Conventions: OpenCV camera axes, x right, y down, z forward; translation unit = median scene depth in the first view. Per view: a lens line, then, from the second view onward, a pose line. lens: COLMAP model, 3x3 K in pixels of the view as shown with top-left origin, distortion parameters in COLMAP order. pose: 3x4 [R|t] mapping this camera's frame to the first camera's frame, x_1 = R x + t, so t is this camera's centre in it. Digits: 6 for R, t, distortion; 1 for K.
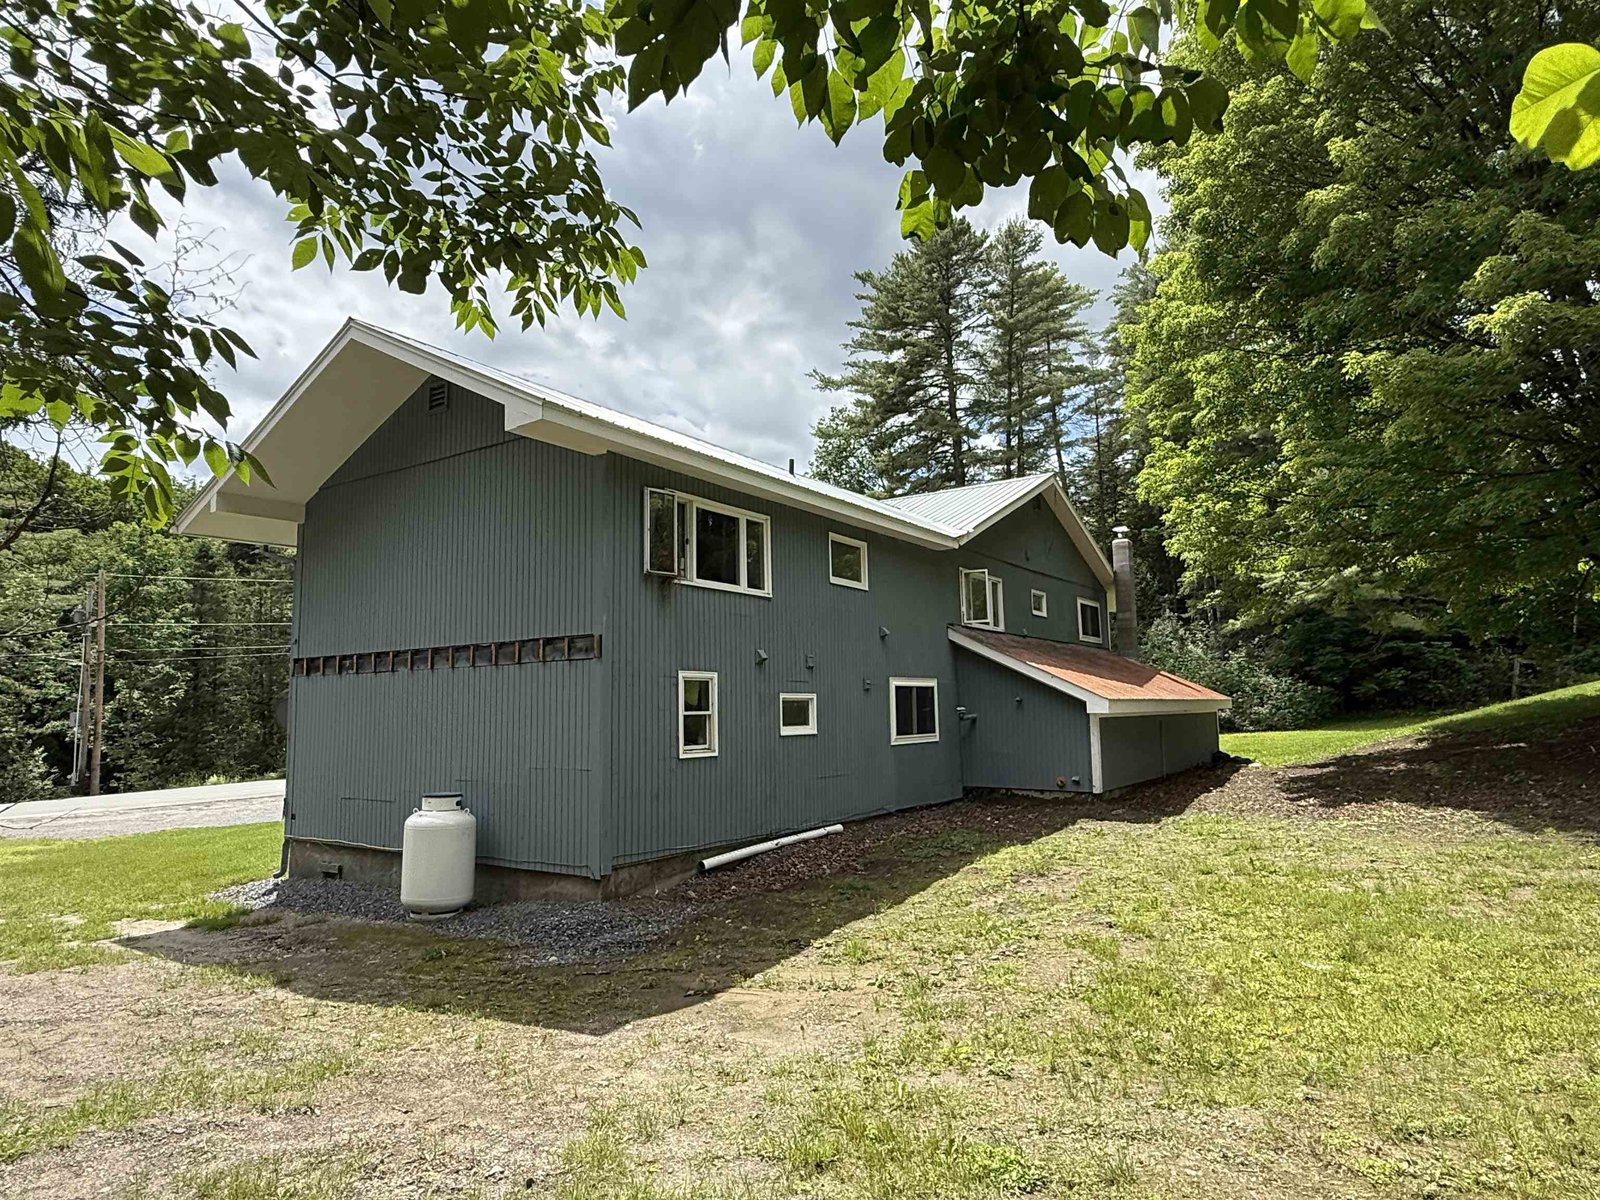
lens RADIAL K [[969.7, 0, 800.0], [0, 969.7, 600.0], [0, 0, 1]] dist [-0.015734, 0.000237]
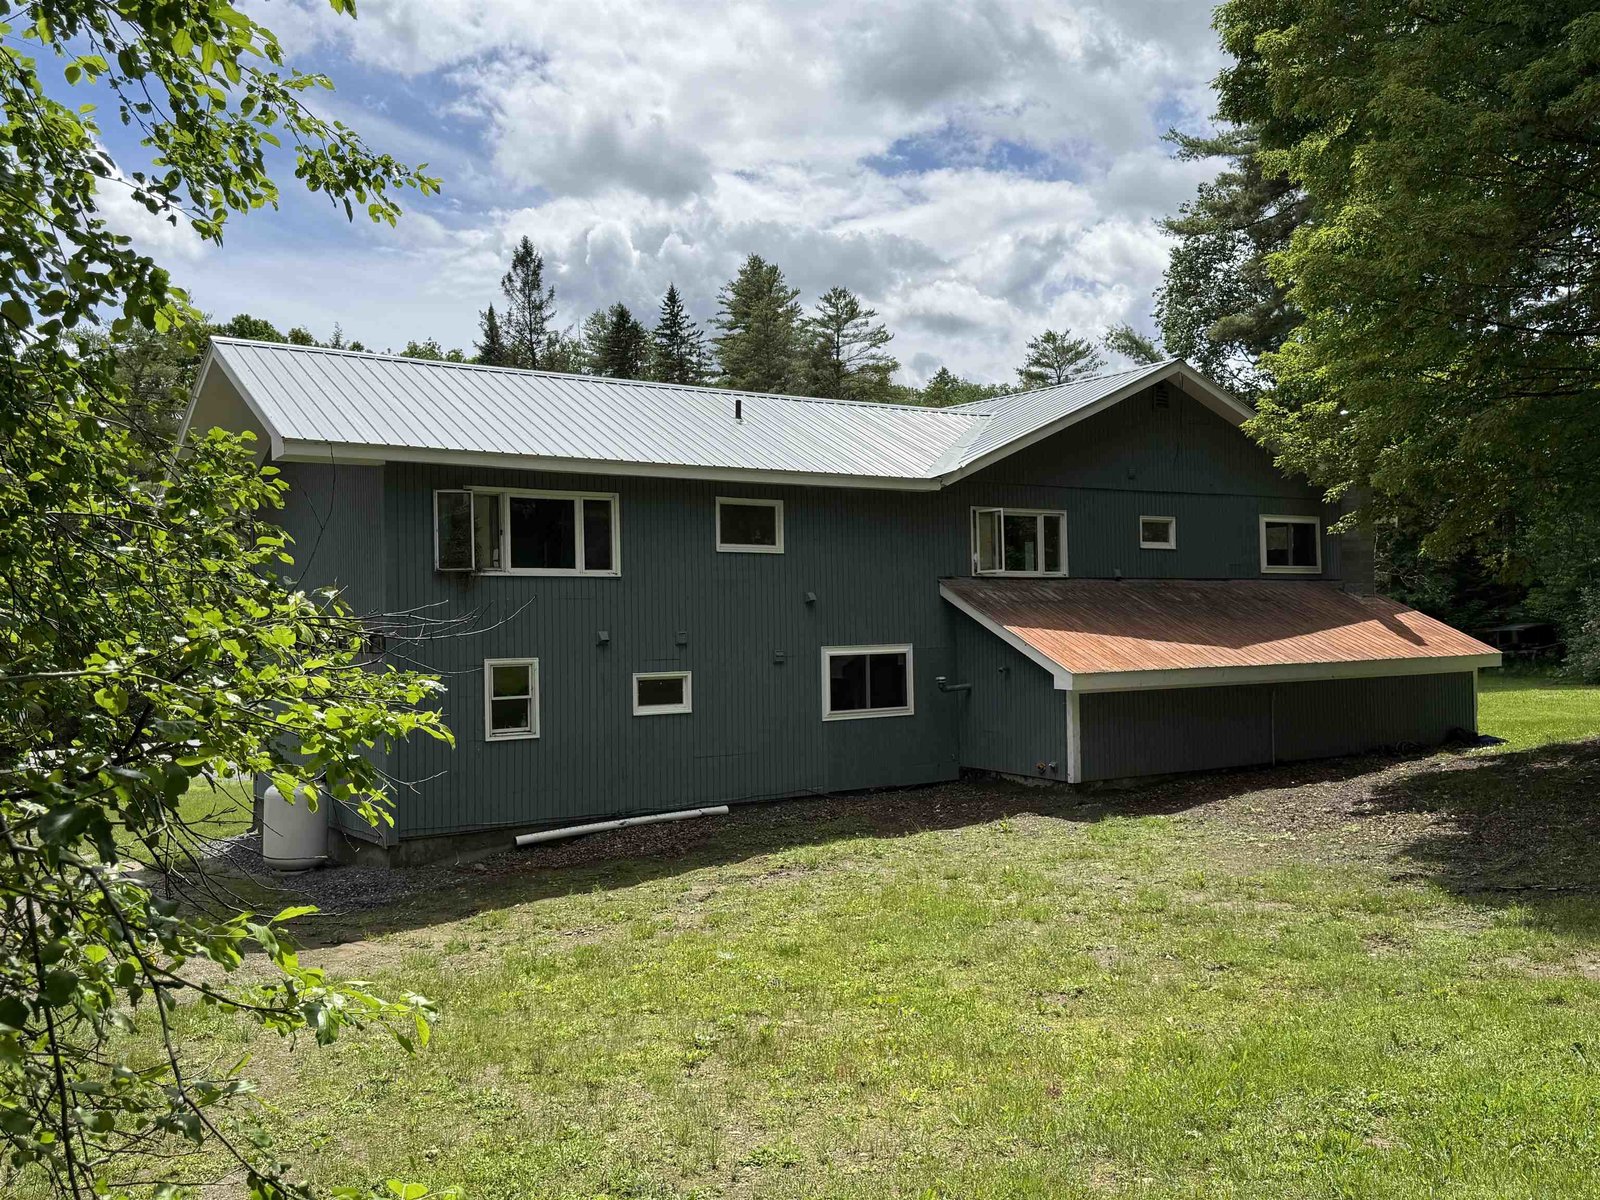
lens RADIAL K [[1415.1, 0, 800.0], [0, 1415.1, 600.0], [0, 0, 1]] dist [0.064296, -0.012013]
pose [[0.936208, -0.003391, -0.351431, 0.614417], [0.040693, 0.994274, 0.098811, -0.108104], [0.349084, -0.106808, 0.930985, -0.261568]]
